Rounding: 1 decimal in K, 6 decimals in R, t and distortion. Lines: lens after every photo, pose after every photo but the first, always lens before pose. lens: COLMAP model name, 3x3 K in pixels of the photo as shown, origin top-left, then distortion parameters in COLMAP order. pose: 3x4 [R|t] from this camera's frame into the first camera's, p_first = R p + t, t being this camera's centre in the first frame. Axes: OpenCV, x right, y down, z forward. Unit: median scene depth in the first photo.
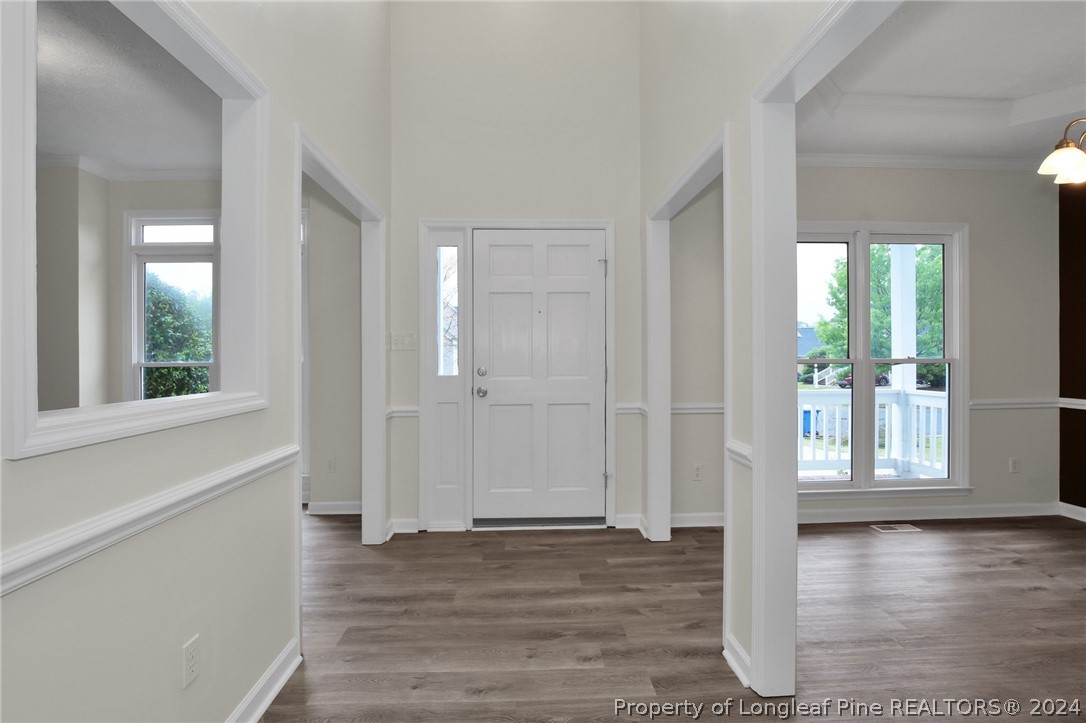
lens RADIAL K [[512.4, 0, 541.4], [0, 512.4, 355.7], [0, 0, 1]] dist [-0.024631, 0.000805]
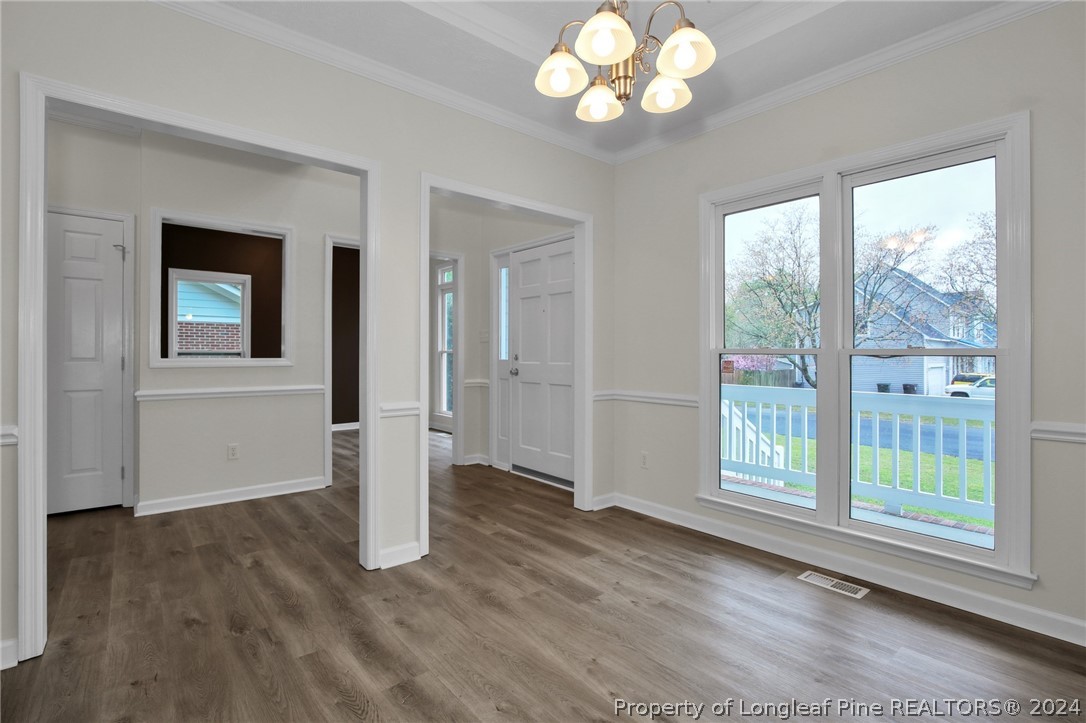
lens RADIAL K [[491.0, 0, 545.7], [0, 491.0, 346.8], [0, 0, 1]] dist [-0.017524, -0.000134]
pose [[0.627528, -0.000544, -0.778594, 1.007136], [-0.002171, 0.999995, -0.002449, 0.007401], [0.778591, 0.003227, 0.627523, 0.255074]]
